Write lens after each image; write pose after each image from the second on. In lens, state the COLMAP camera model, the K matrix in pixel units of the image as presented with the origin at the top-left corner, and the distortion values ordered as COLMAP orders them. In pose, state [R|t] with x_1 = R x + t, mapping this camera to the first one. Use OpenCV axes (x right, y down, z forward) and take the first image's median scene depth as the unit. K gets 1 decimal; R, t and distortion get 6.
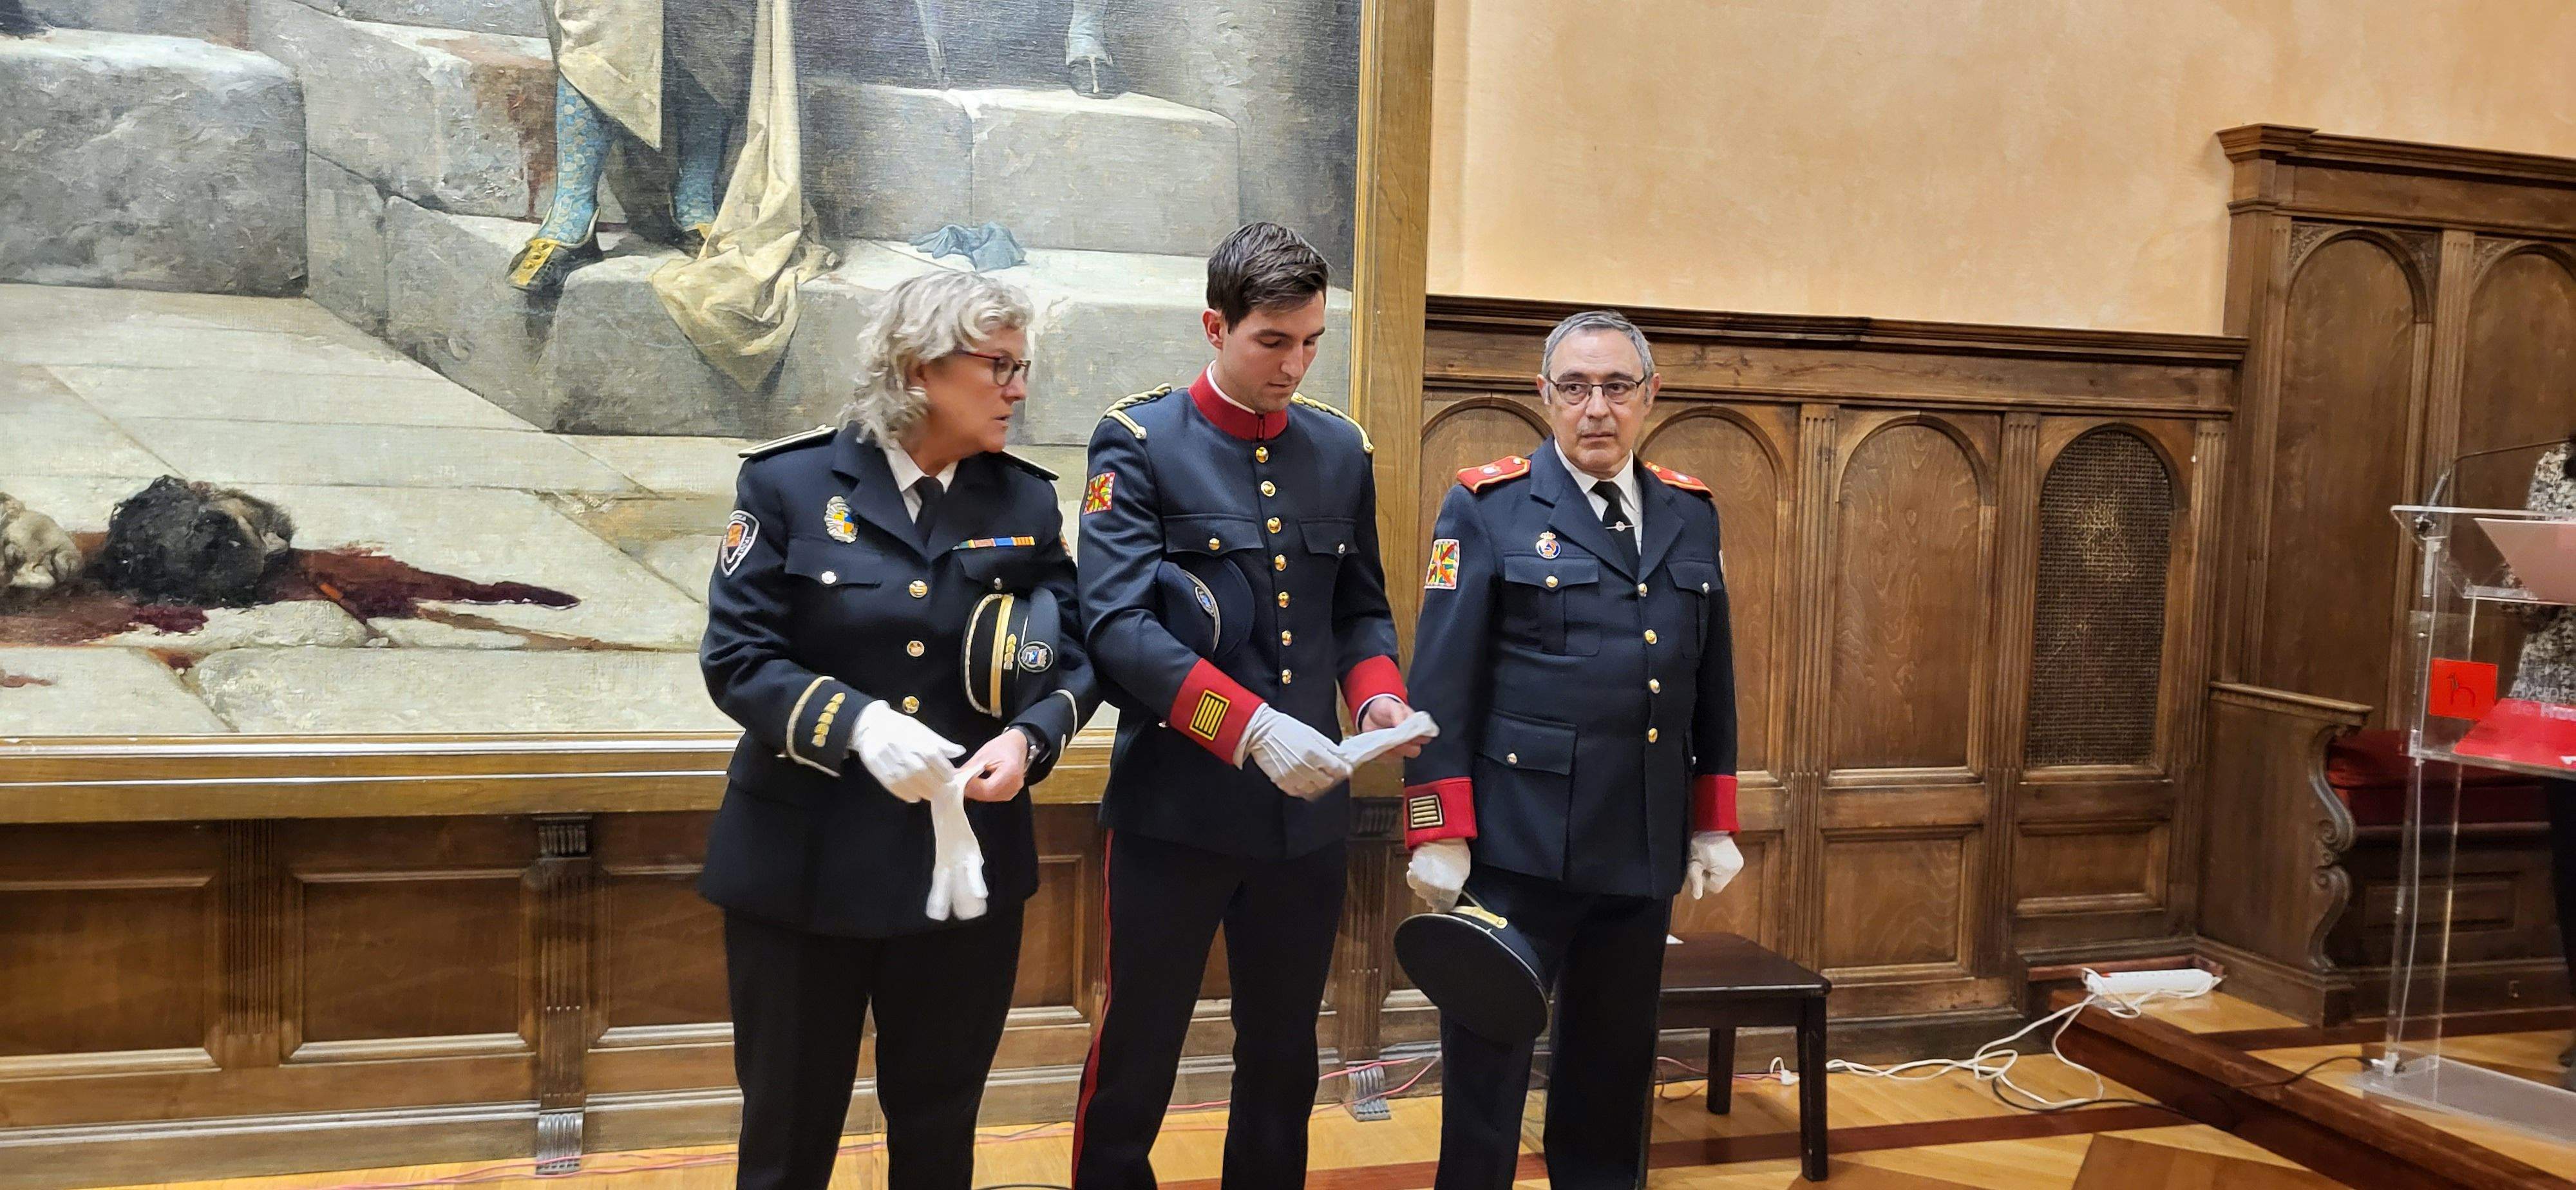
lens RADIAL K [[1967.2, 0, 1285.7], [0, 1967.2, 573.4], [0, 0, 1]] dist [0.051351, -0.051770]
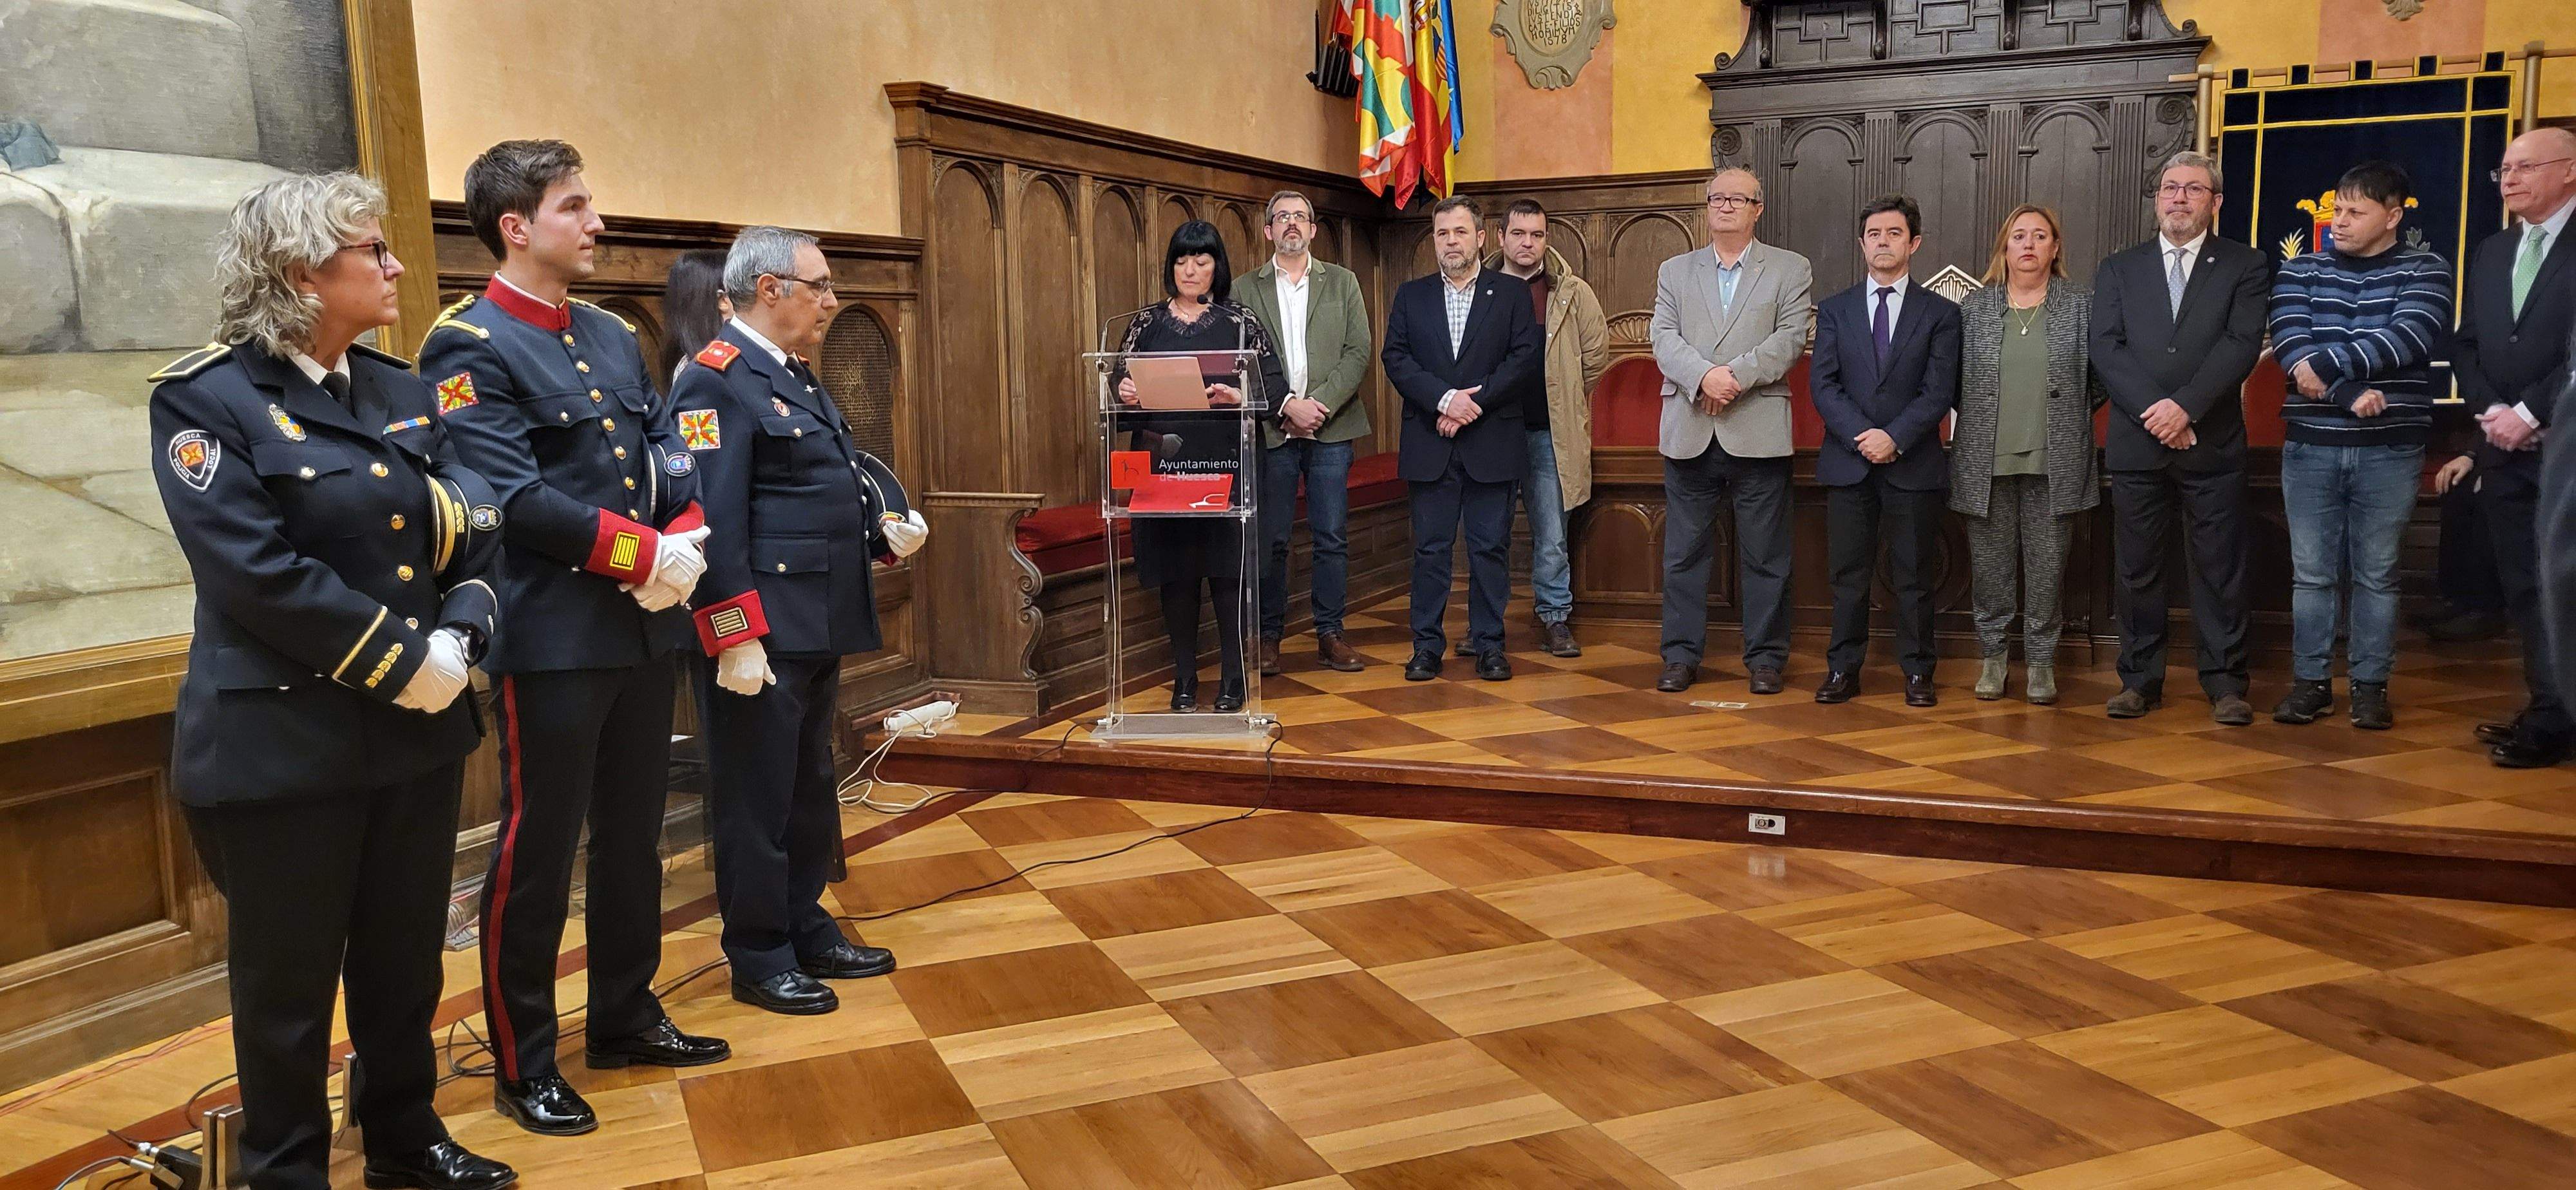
lens RADIAL K [[1964.8, 0, 1317.8], [0, 1964.8, 570.4], [0, 0, 1]] dist [0.051481, -0.050272]
pose [[0.623822, -0.131315, 0.770456, -0.426731], [0.089224, 0.991305, 0.096713, 0.000705], [-0.776457, 0.008412, 0.630114, -0.067141]]
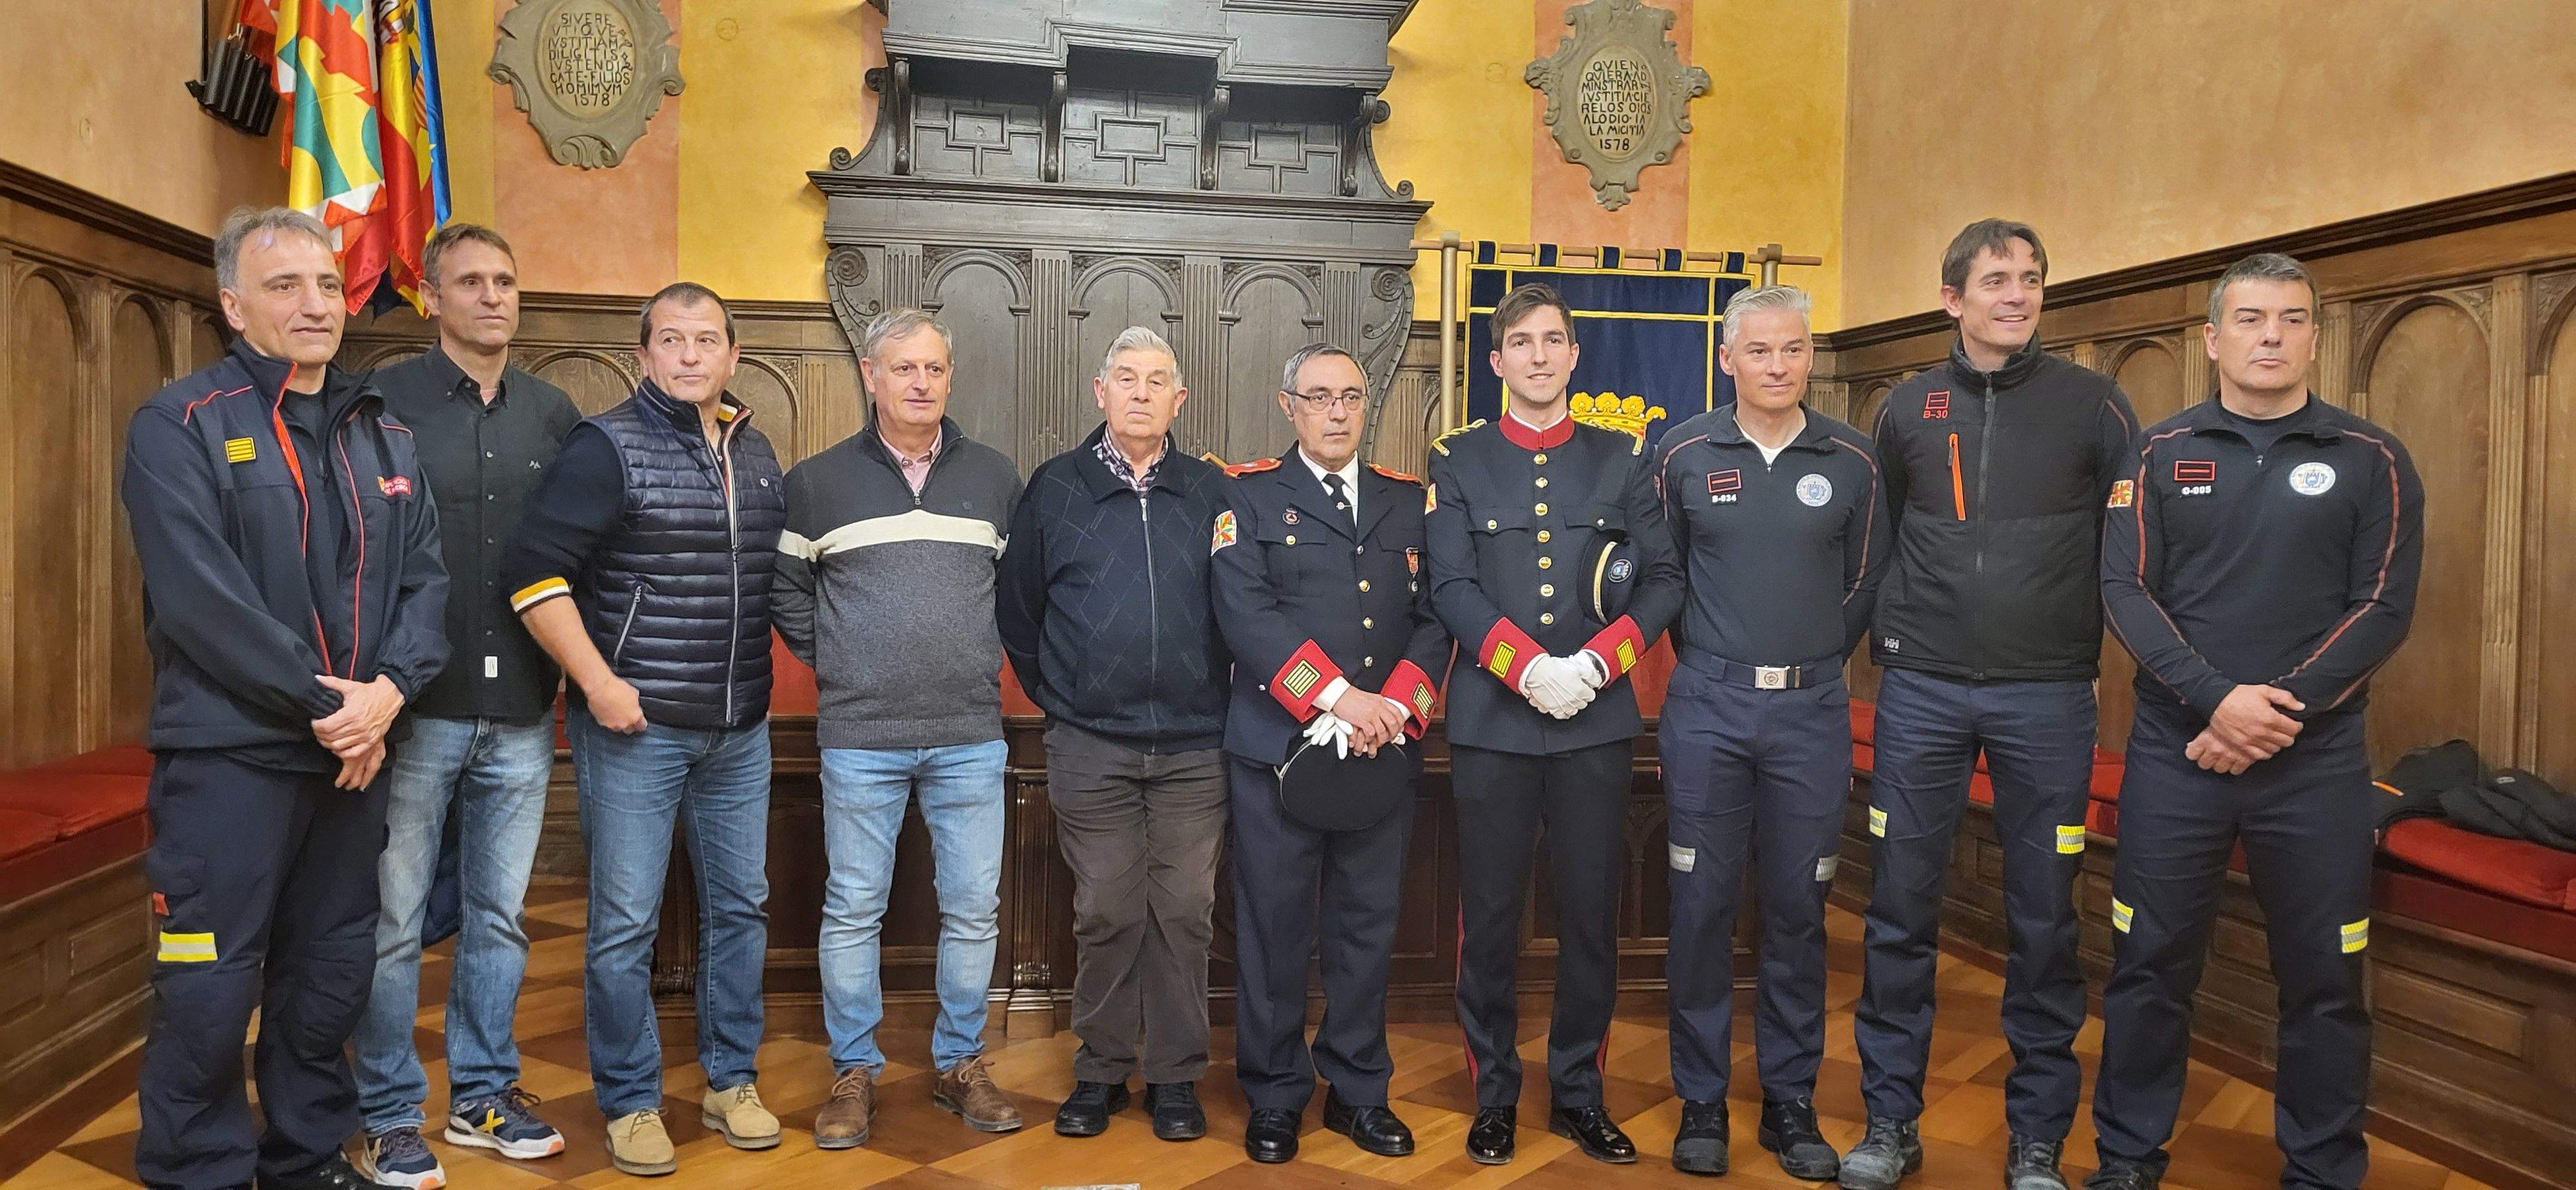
lens RADIAL K [[1957.0, 0, 1281.4], [0, 1957.0, 582.1], [0, 0, 1]] dist [0.046325, -0.039487]
pose [[0.126014, -0.055608, 0.990469, 0.041017], [0.049108, 0.997553, 0.049758, -0.025368], [-0.990812, 0.042370, 0.128437, 0.395391]]
